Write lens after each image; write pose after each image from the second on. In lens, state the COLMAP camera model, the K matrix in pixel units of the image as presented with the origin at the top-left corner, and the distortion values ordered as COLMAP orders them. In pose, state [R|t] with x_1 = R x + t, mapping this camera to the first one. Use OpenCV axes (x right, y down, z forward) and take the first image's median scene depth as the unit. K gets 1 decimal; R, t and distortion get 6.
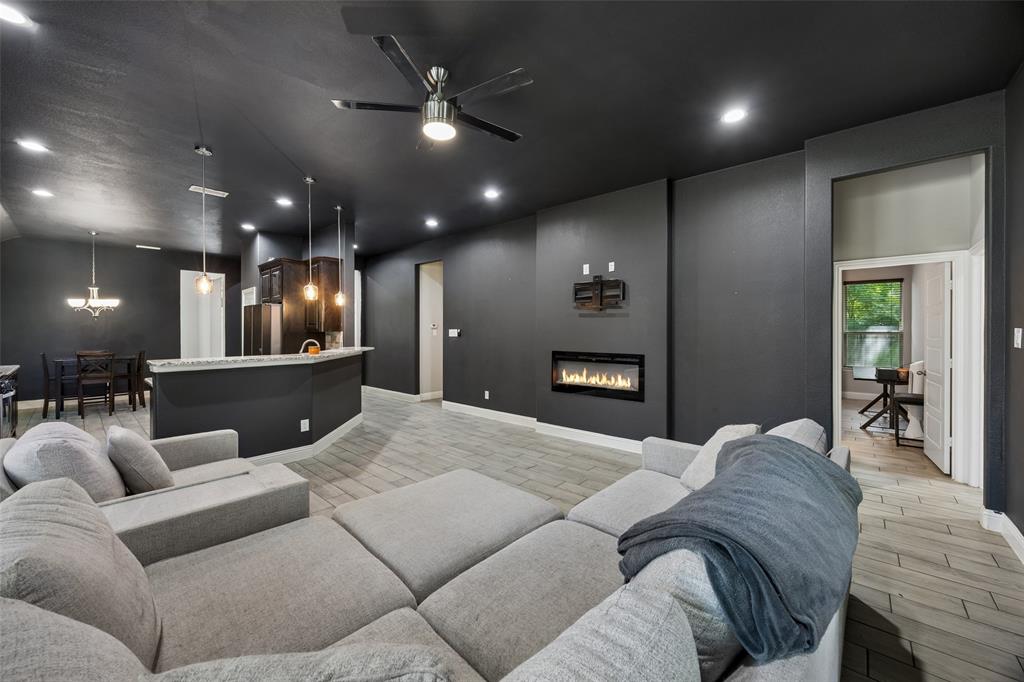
lens RADIAL K [[394.1, 0, 513.8], [0, 394.1, 333.4], [0, 0, 1]] dist [-0.000264, 0.000109]
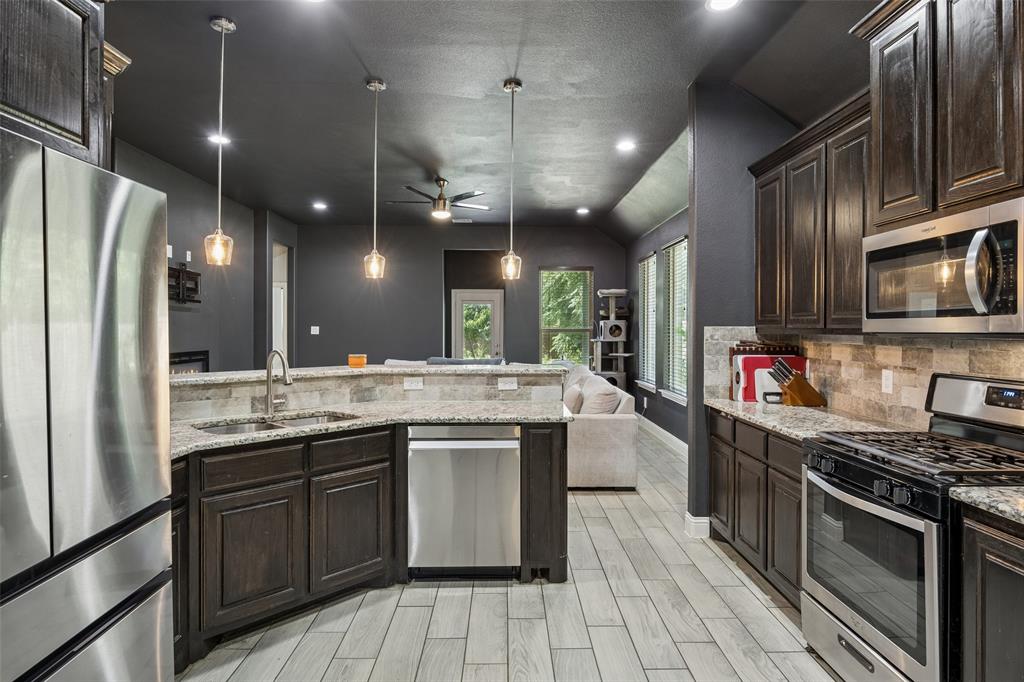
lens RADIAL K [[554.5, 0, 510.3], [0, 554.5, 327.5], [0, 0, 1]] dist [-0.001872, 0.000321]
pose [[-0.670055, -0.002628, 0.742307, -1.150751], [0.002996, 0.999976, 0.006245, -0.008991], [-0.742305, 0.006408, -0.670031, 1.259615]]
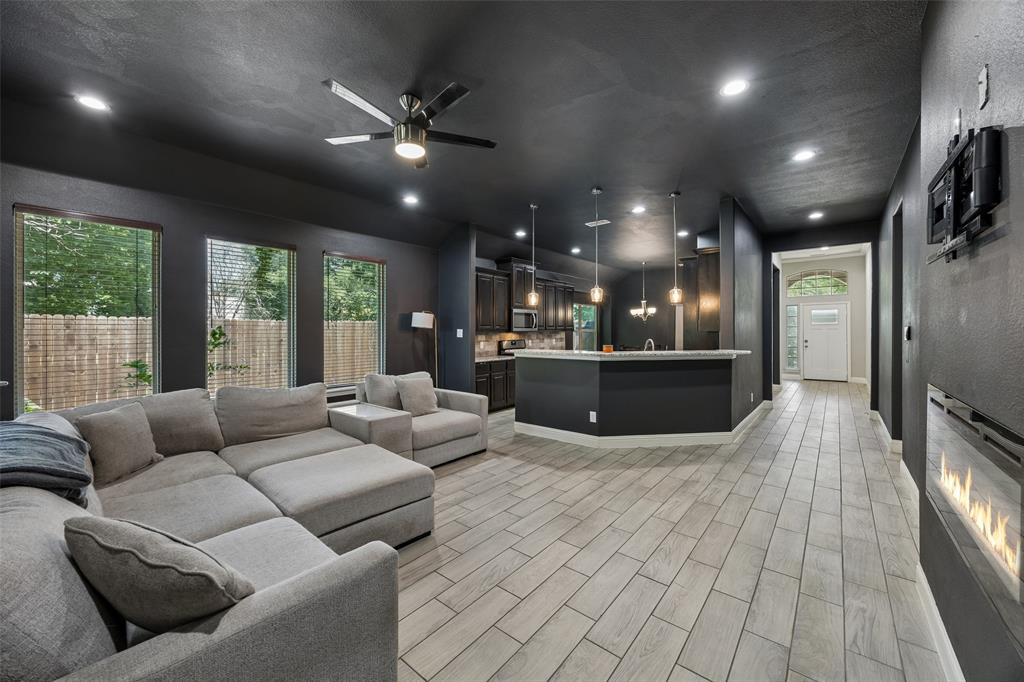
lens RADIAL K [[394.1, 0, 513.8], [0, 394.1, 333.4], [0, 0, 1]] dist [-0.000264, 0.000109]
pose [[0.032097, 0.004136, -0.999476, 0.478224], [-0.006188, 0.999973, 0.003940, 0.001561], [0.999466, 0.006059, 0.032122, 0.654998]]
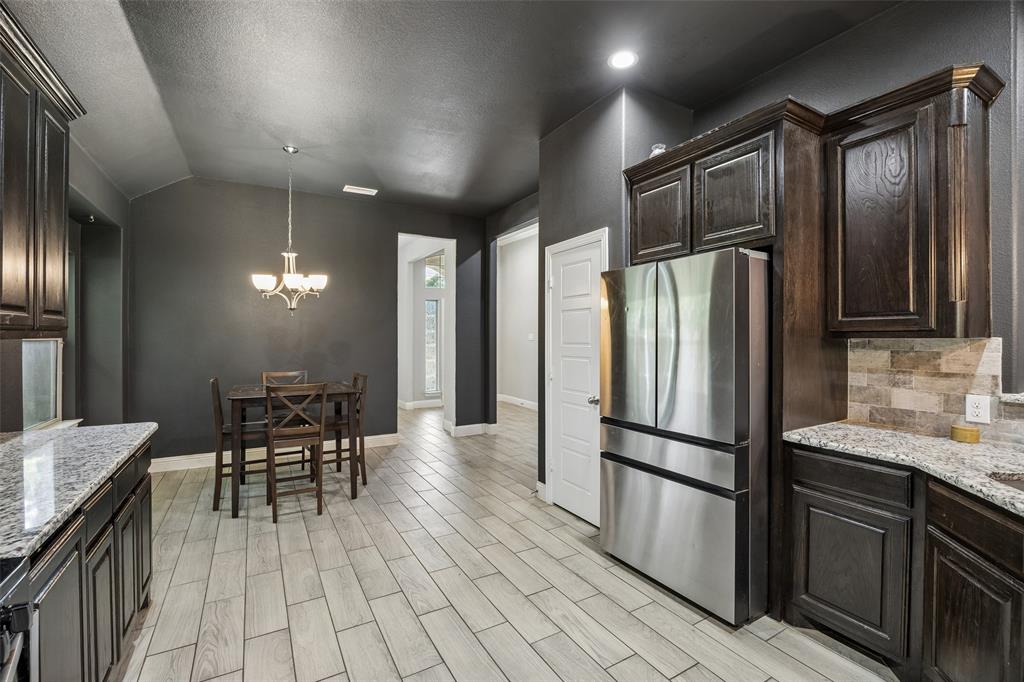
lens RADIAL K [[460.9, 0, 532.9], [0, 460.9, 337.0], [0, 0, 1]] dist [-0.023133, -0.000057]
pose [[0.955521, 0.000587, -0.294924, -0.789483], [-0.001704, 0.999992, -0.003533, -0.004533], [0.294919, 0.003878, 0.955514, 0.702992]]
